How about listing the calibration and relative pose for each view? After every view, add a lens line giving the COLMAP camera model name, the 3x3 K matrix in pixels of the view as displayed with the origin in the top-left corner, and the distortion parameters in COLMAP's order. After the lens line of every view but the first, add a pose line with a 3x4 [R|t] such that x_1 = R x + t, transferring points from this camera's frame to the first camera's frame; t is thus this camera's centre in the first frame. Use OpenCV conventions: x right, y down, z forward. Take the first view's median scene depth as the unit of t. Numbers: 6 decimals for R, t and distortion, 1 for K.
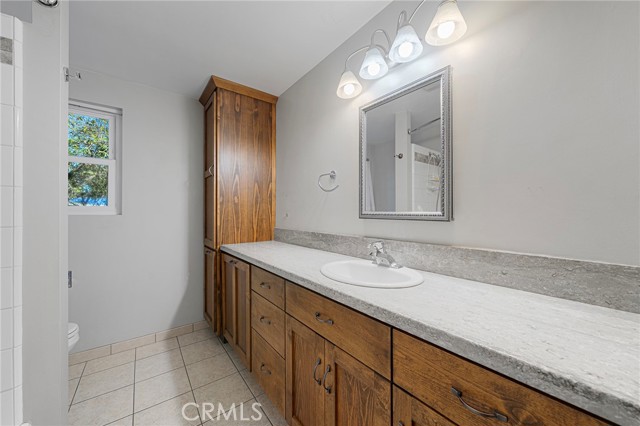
lens RADIAL K [[231.3, 0, 320.0], [0, 231.3, 213.0], [0, 0, 1]] dist [0.000550, -0.000035]
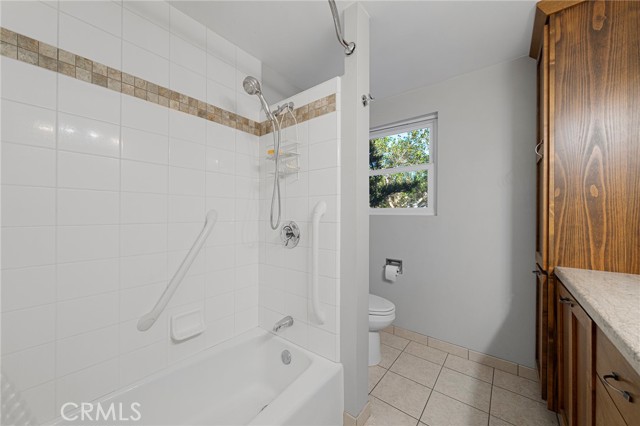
lens RADIAL K [[236.5, 0, 320.0], [0, 236.5, 213.0], [0, 0, 1]] dist [0.001041, 0.000228]
pose [[0.236646, 0.004143, -0.971587, 0.036511], [-0.007903, 0.999966, 0.002339, -0.001111], [0.971564, 0.007125, 0.236671, 0.233264]]
